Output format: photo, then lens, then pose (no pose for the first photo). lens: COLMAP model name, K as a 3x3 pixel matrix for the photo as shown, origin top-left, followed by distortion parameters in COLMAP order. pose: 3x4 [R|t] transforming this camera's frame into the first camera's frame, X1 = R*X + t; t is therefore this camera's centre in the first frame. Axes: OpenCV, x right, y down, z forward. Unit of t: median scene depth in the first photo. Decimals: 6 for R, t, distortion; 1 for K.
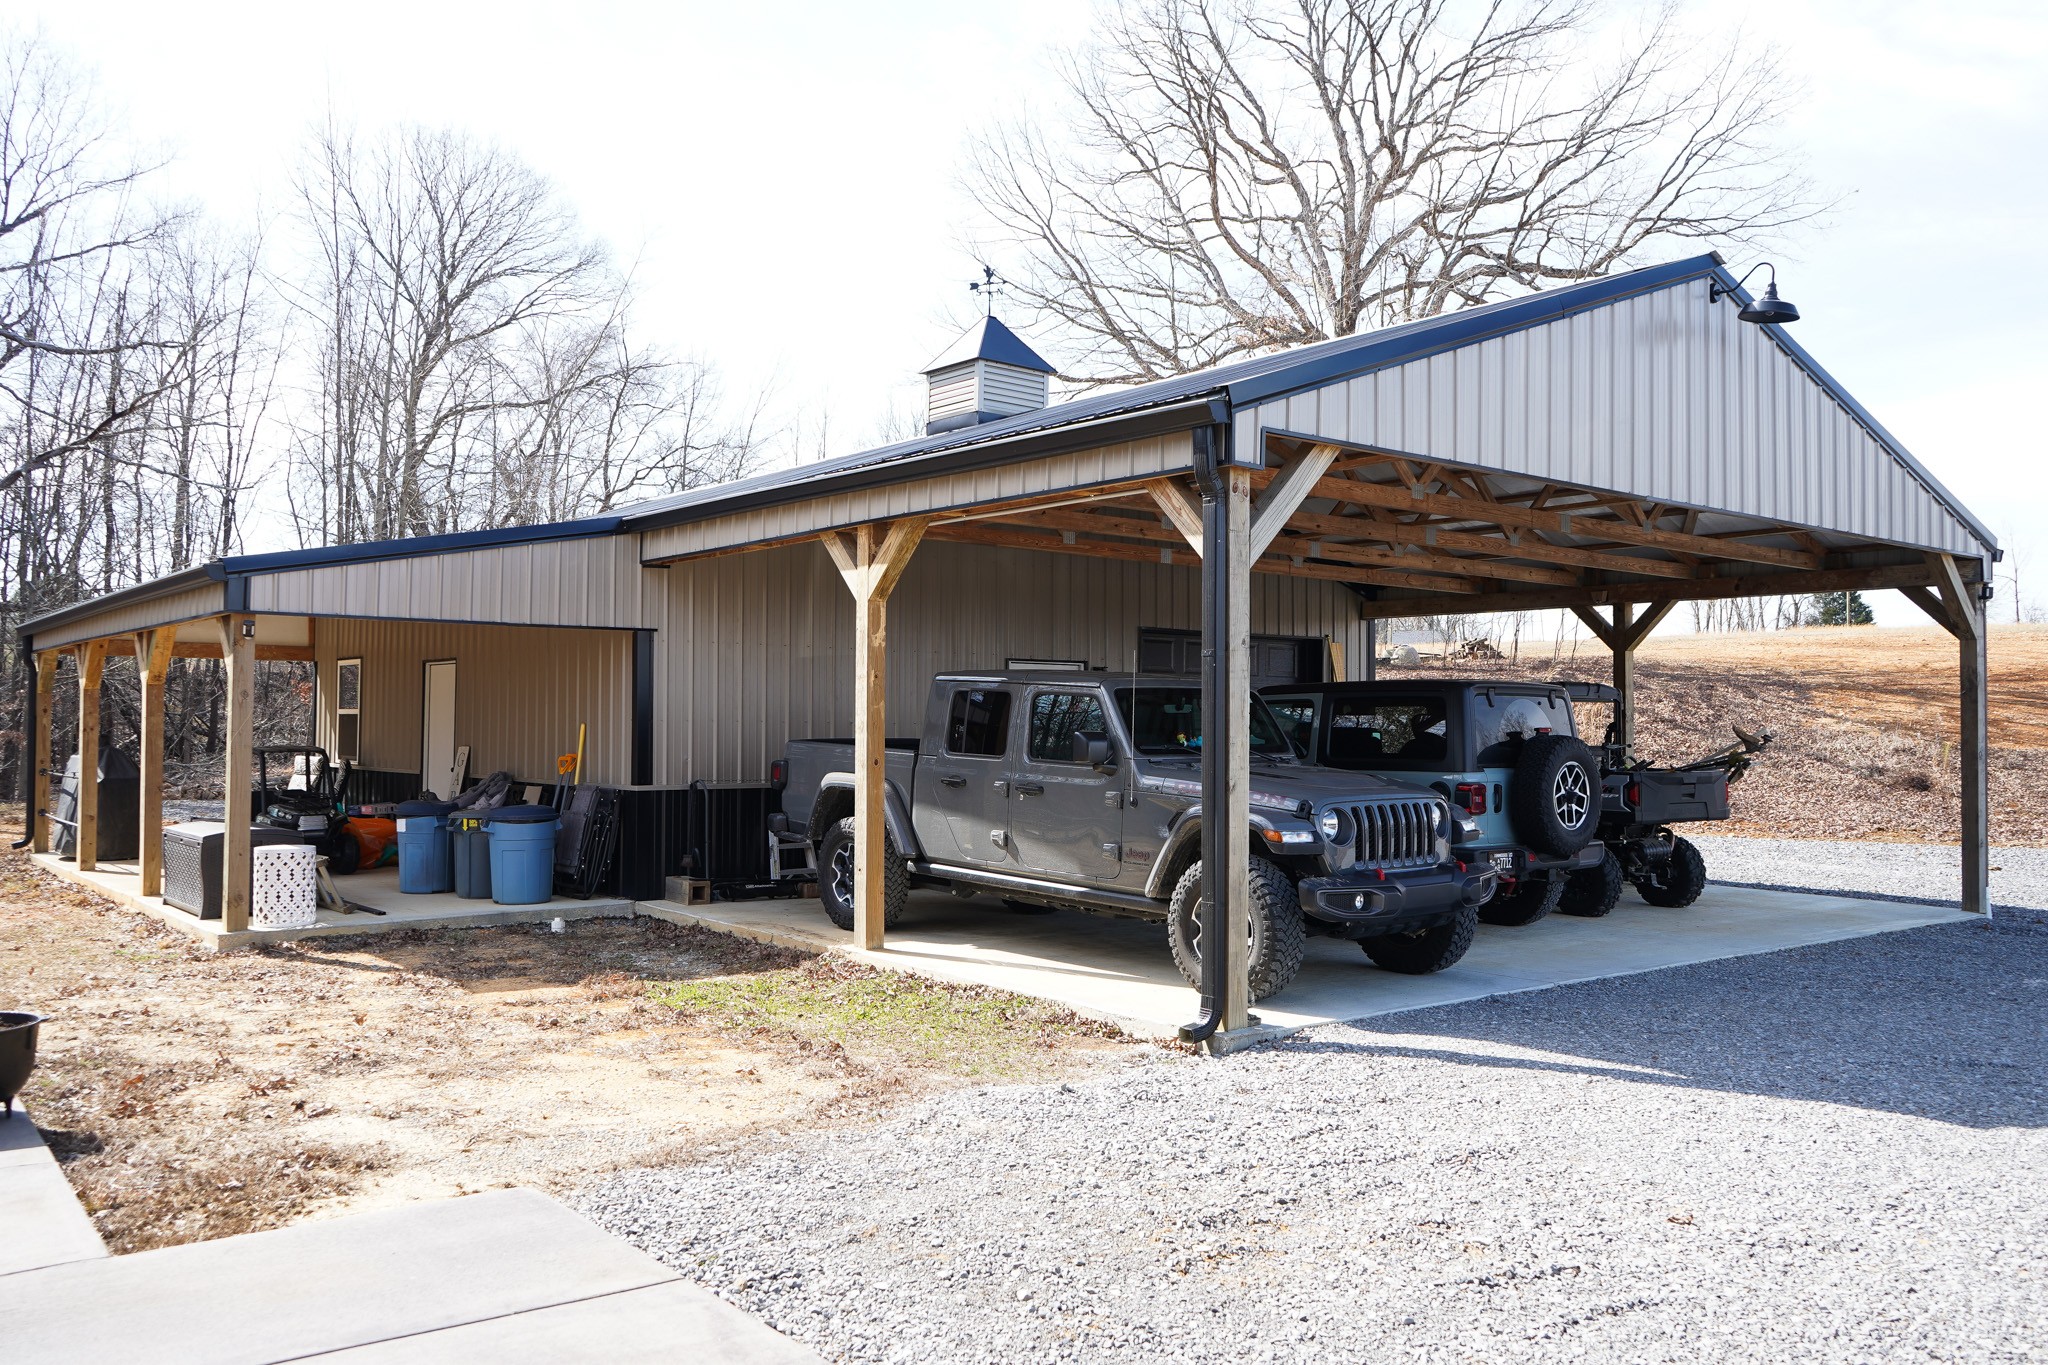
lens RADIAL K [[1646.8, 0, 1016.0], [0, 1646.8, 677.2], [0, 0, 1]] dist [-0.006057, 0.010823]
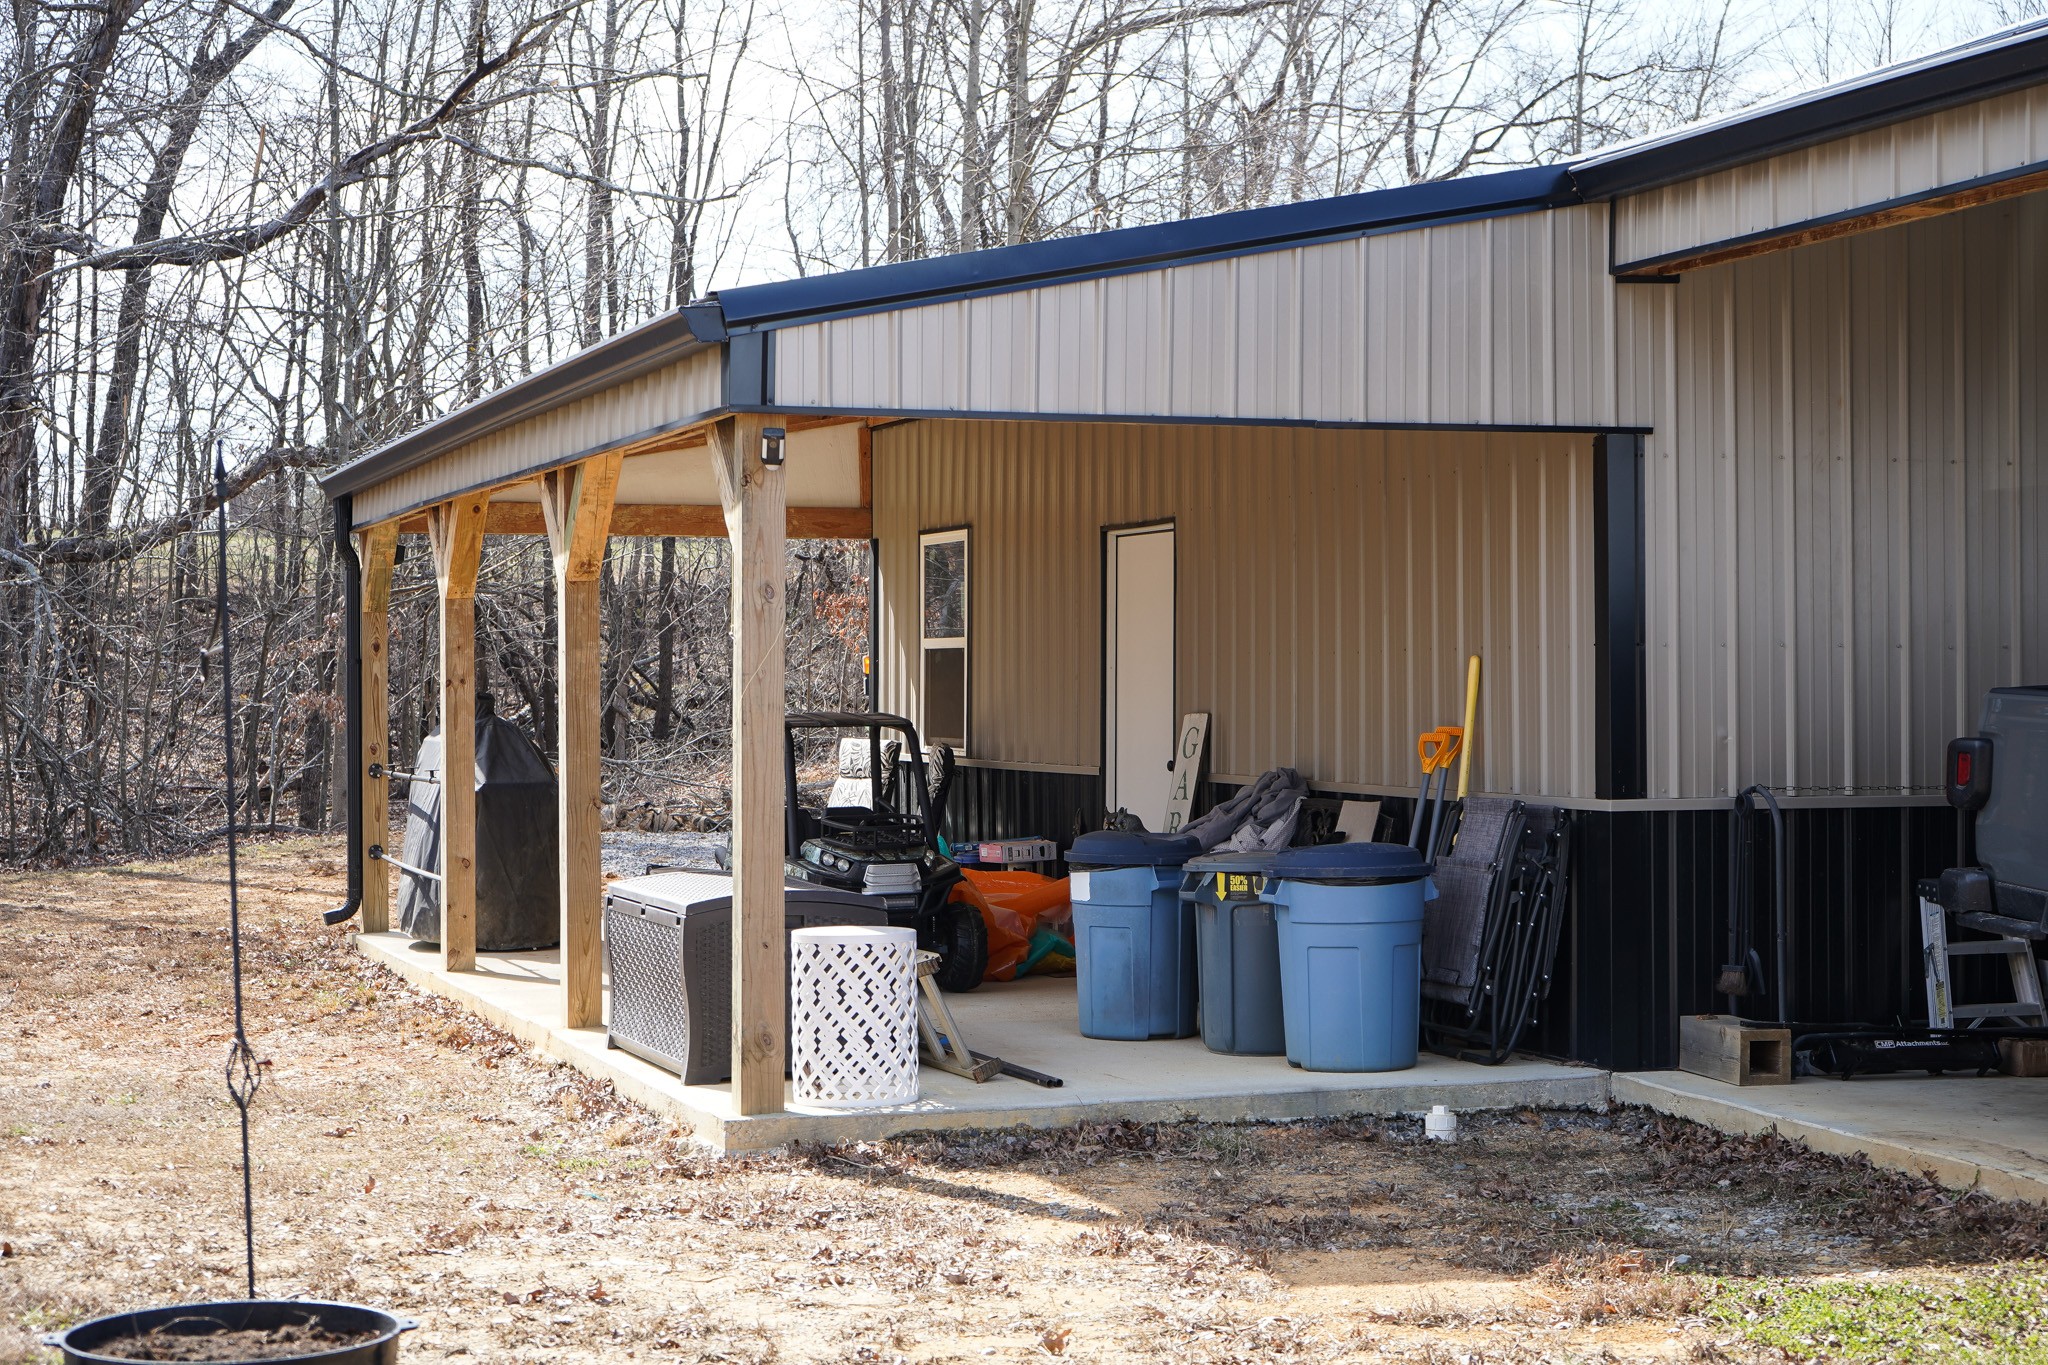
lens RADIAL K [[3580.7, 0, 1024.0], [0, 3580.7, 682.5], [0, 0, 1]] dist [-0.025157, 0.060946]
pose [[0.938463, -0.006877, -0.345312, -0.053430], [0.017107, 0.999500, 0.026587, 0.008712], [0.344956, -0.030859, 0.938111, 0.085521]]
